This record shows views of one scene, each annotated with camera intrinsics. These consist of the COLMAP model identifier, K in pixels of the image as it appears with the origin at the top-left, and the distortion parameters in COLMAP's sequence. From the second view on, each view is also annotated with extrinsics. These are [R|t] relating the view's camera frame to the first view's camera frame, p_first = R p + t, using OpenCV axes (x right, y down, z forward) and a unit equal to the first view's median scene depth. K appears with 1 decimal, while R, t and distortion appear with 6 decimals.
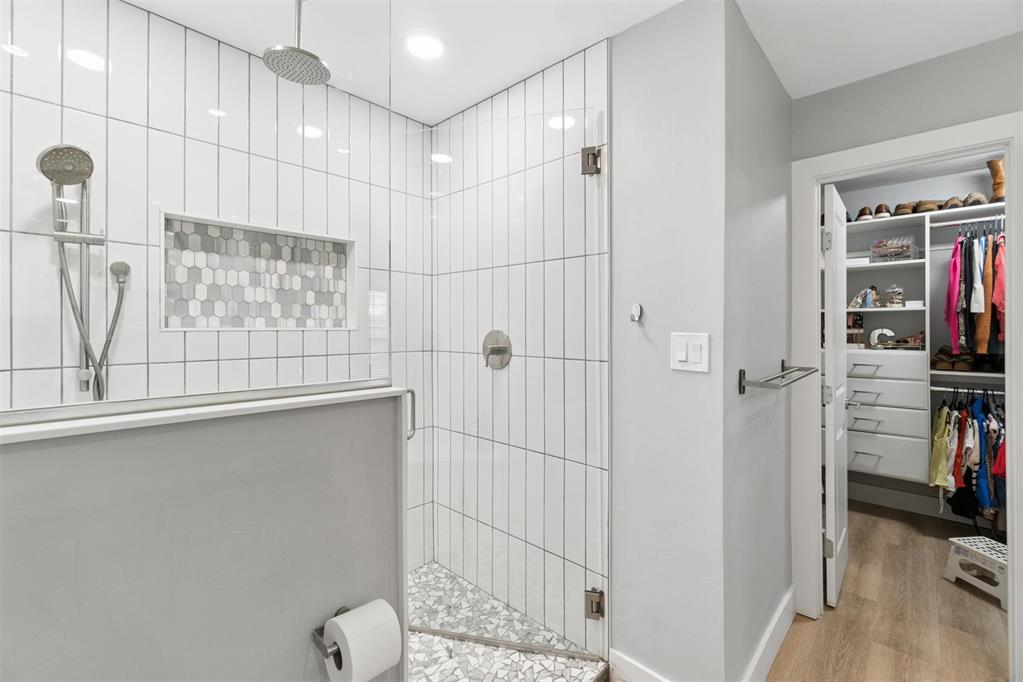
lens RADIAL K [[440.4, 0, 512.9], [0, 440.4, 331.8], [0, 0, 1]] dist [-0.001618, 0.000265]
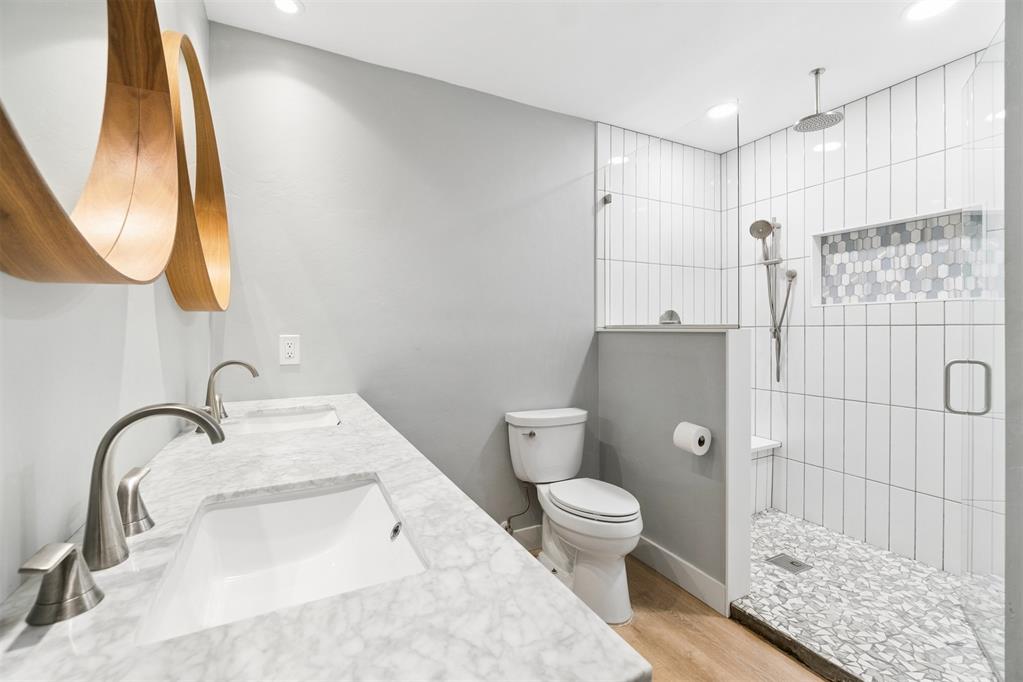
lens RADIAL K [[440.4, 0, 512.9], [0, 440.4, 331.8], [0, 0, 1]] dist [-0.001618, 0.000265]
pose [[-0.331947, 0.007771, -0.943266, 0.969055], [-0.002393, 0.999956, 0.009080, 0.067609], [0.943295, 0.005271, -0.331914, 0.407915]]
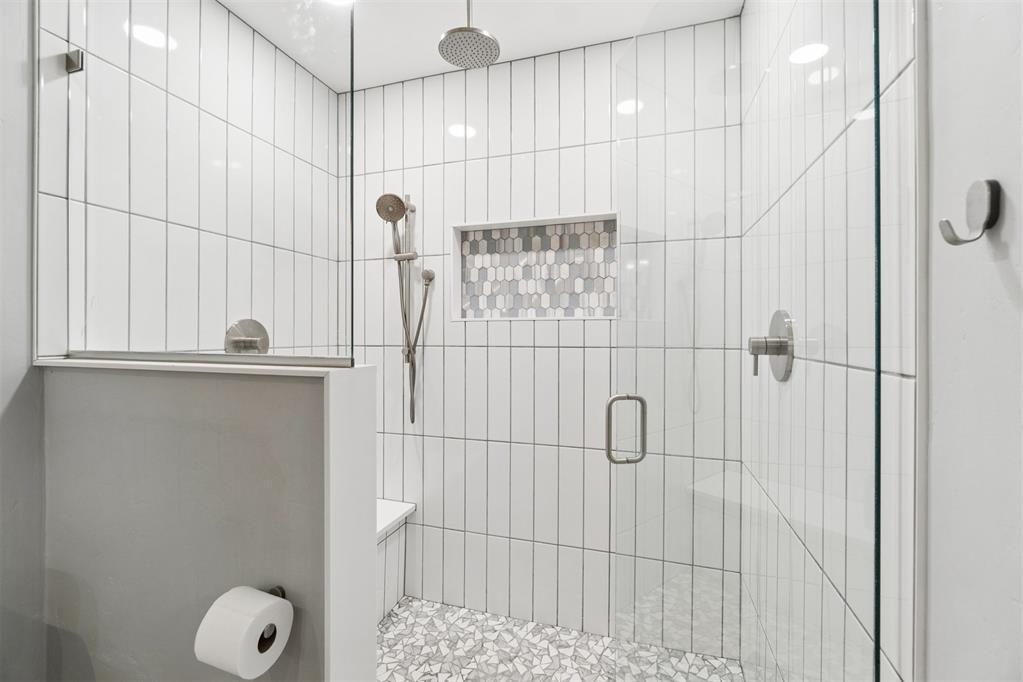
lens RADIAL K [[436.5, 0, 513.1], [0, 436.5, 336.7], [0, 0, 1]] dist [-0.000513, 0.000046]
pose [[0.438464, 0.004503, -0.898738, 0.340641], [-0.007082, 0.999974, 0.001555, 0.033648], [0.898721, 0.005683, 0.438484, 0.511707]]
